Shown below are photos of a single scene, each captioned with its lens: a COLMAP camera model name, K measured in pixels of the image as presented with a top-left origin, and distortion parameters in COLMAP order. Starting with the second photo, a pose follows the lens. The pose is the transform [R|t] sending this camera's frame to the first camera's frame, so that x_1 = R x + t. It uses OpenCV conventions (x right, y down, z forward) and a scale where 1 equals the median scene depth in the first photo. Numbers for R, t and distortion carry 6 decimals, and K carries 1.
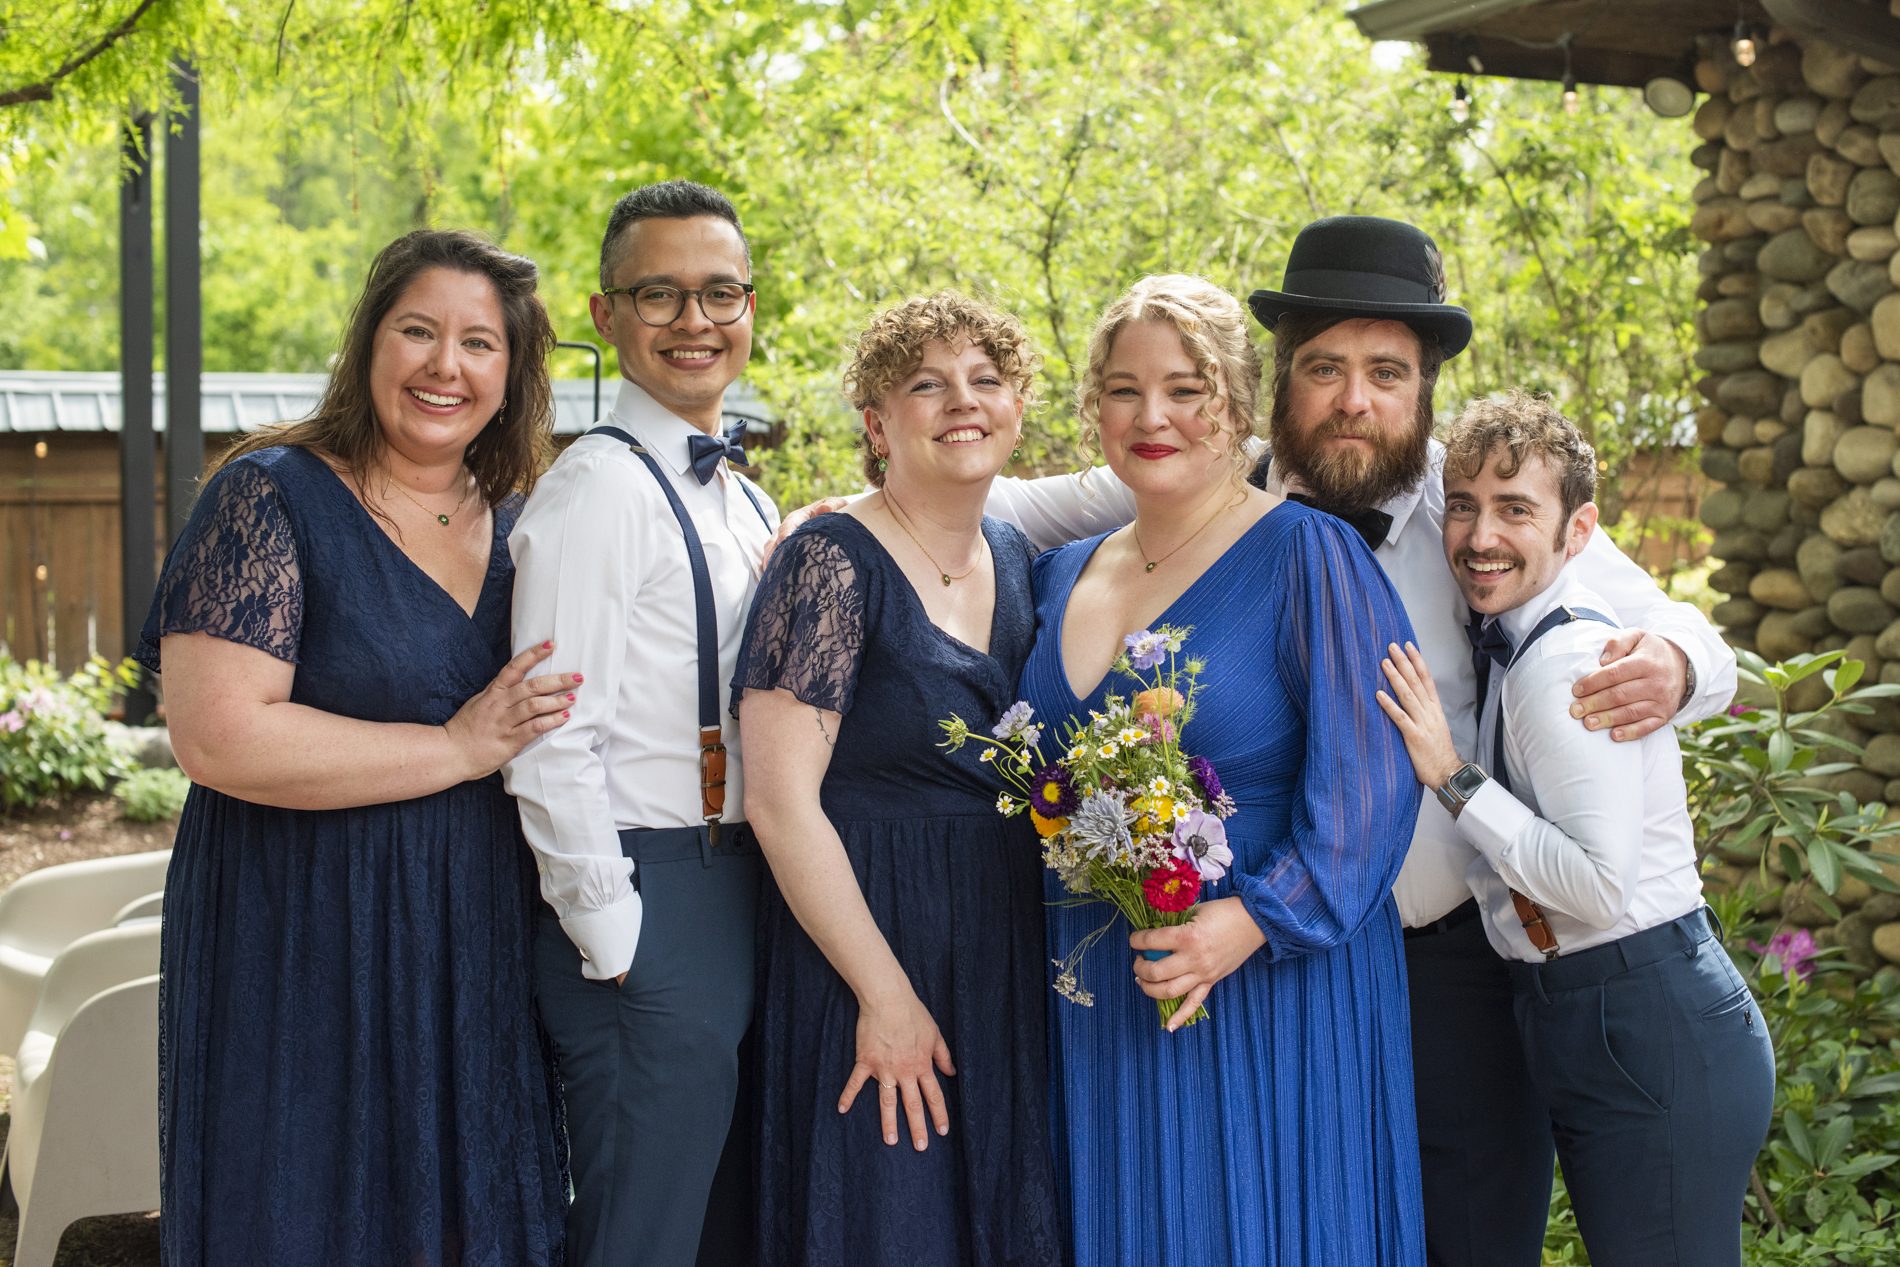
lens RADIAL K [[3049.4, 0, 1026.0], [0, 3049.4, 594.9], [0, 0, 1]] dist [-0.136720, 0.092503]
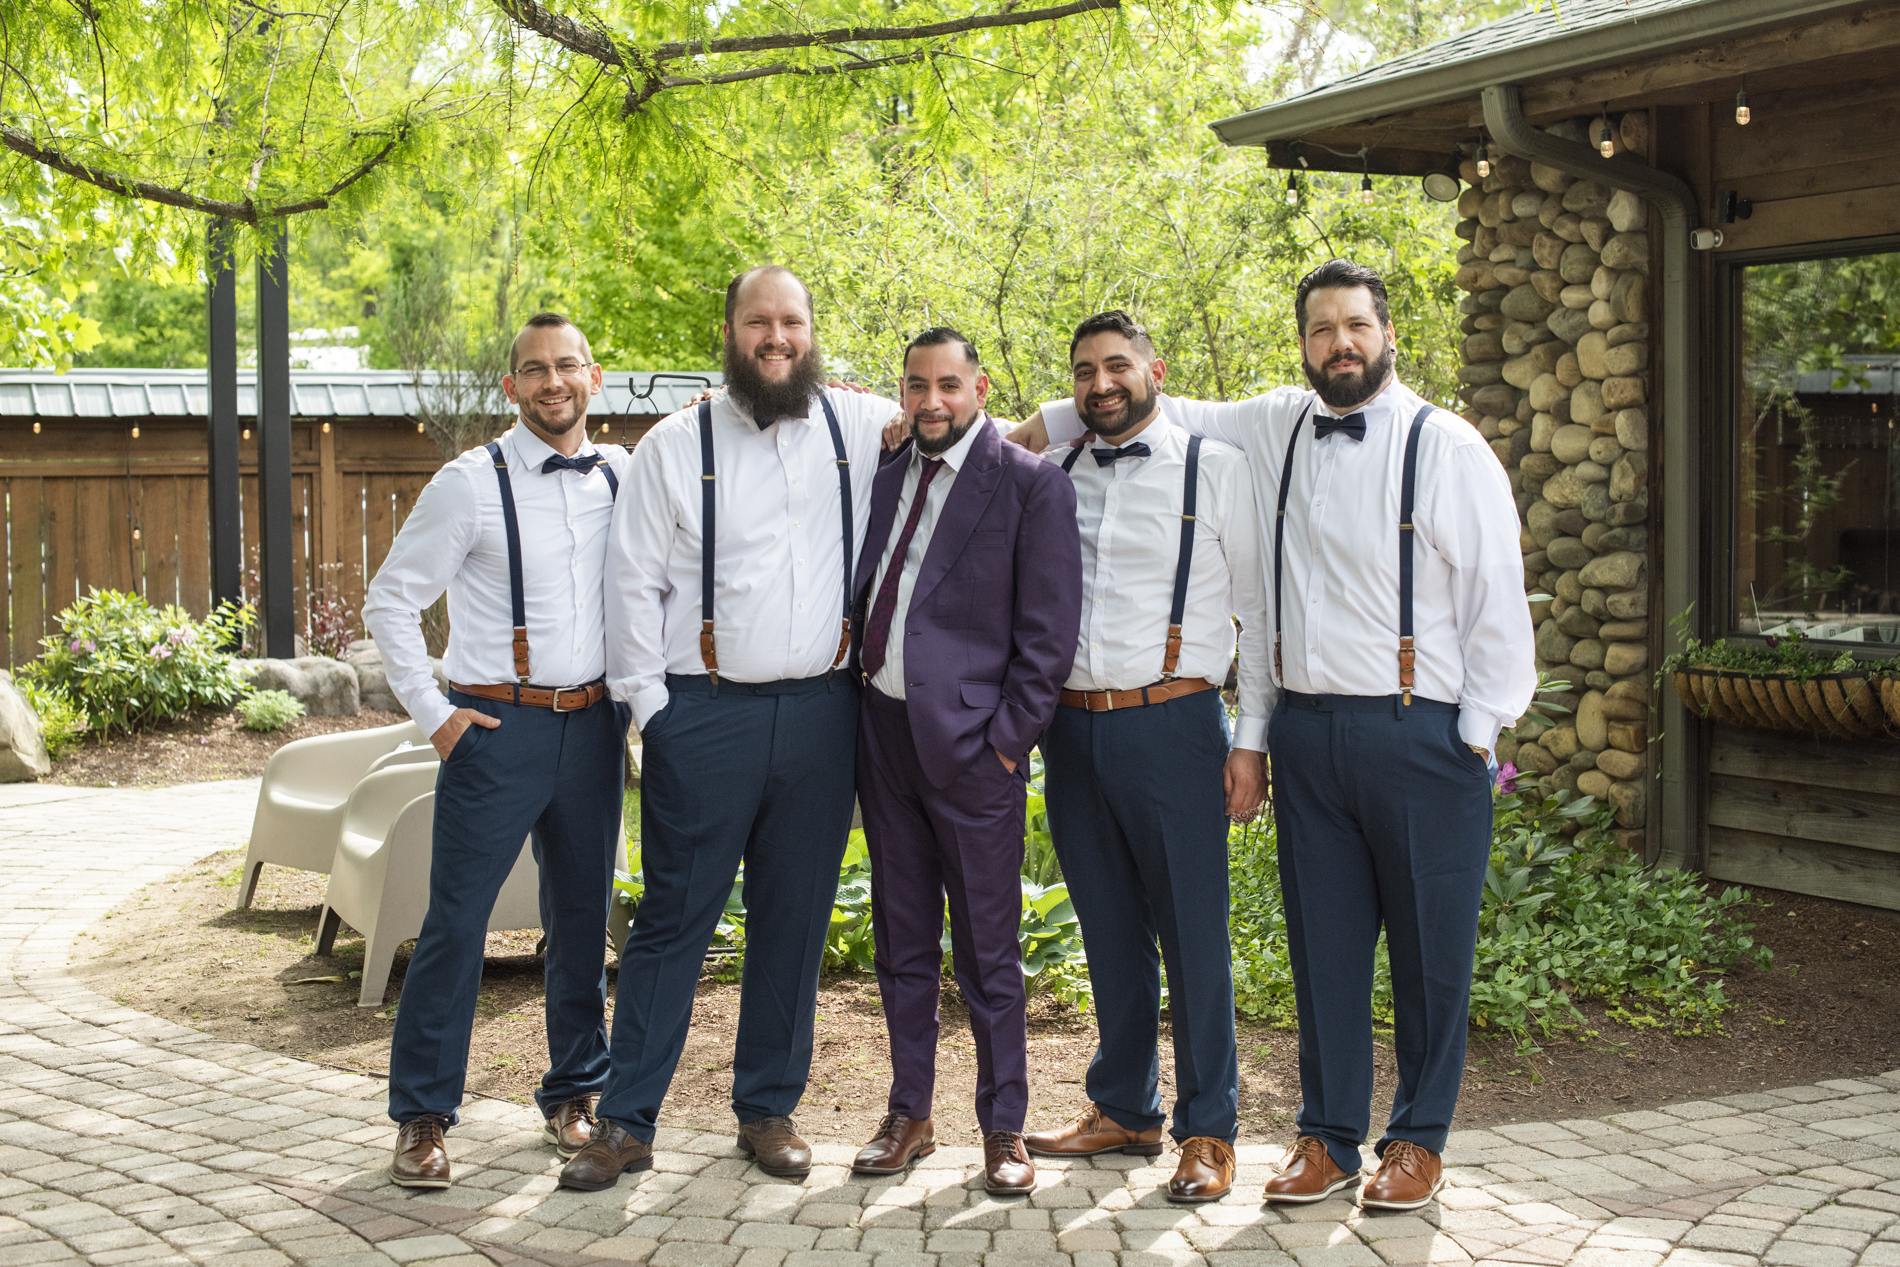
lens RADIAL K [[2888.3, 0, 916.5], [0, 2888.3, 633.5], [0, 0, 1]] dist [-0.115105, 0.051515]
pose [[0.999989, -0.003675, -0.002856, -0.027629], [0.003753, 0.999607, 0.027794, 0.004038], [0.002753, -0.027805, 0.999610, -0.343161]]
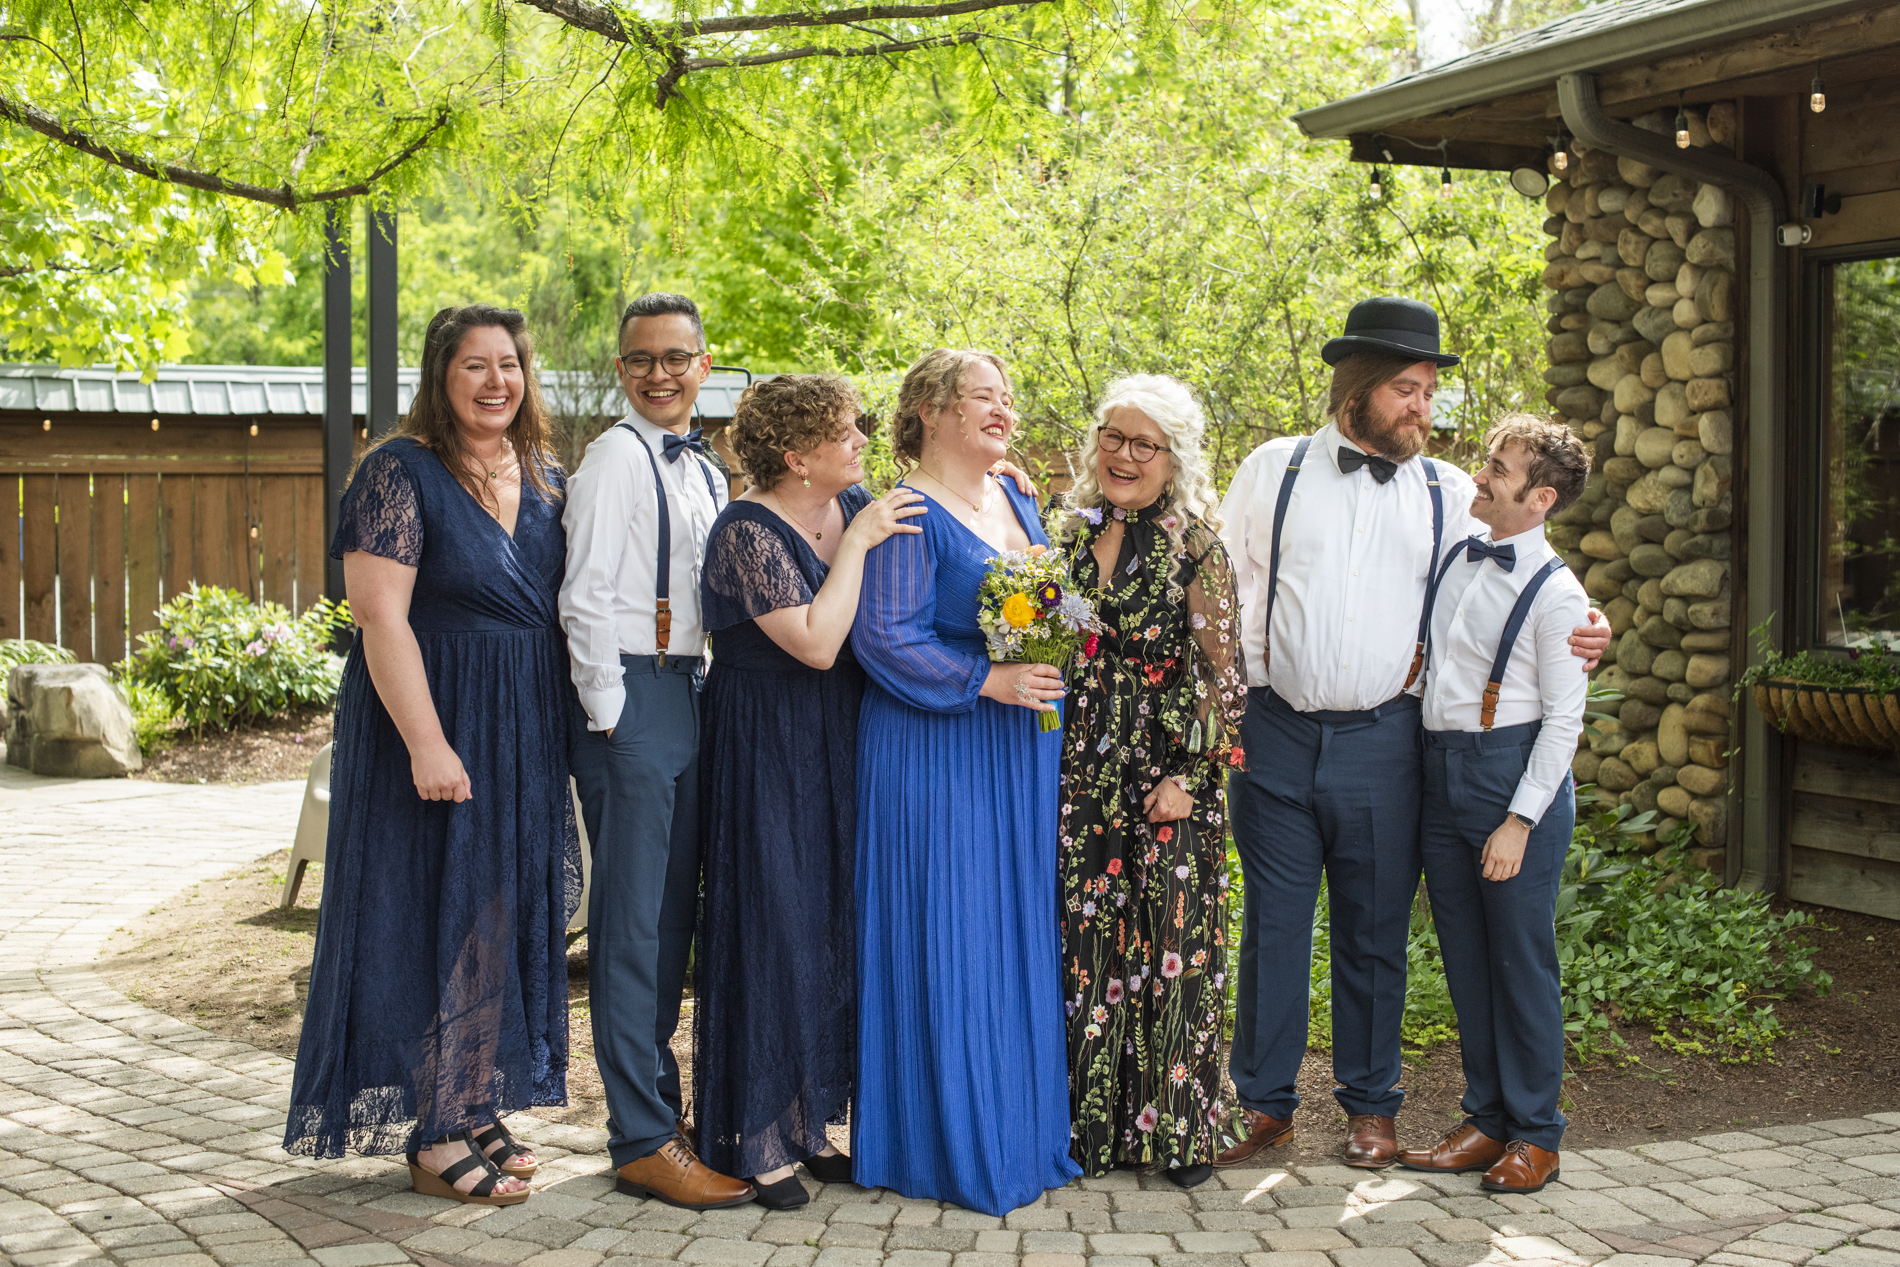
lens RADIAL K [[2897.1, 0, 950.0], [0, 2897.1, 633.5], [0, 0, 1]] dist [-0.110072, 0.035392]
pose [[0.998639, 0.008609, -0.051446, 0.022644], [-0.007409, 0.999697, 0.023456, 0.009404], [0.051632, -0.023043, 0.998400, -0.313128]]
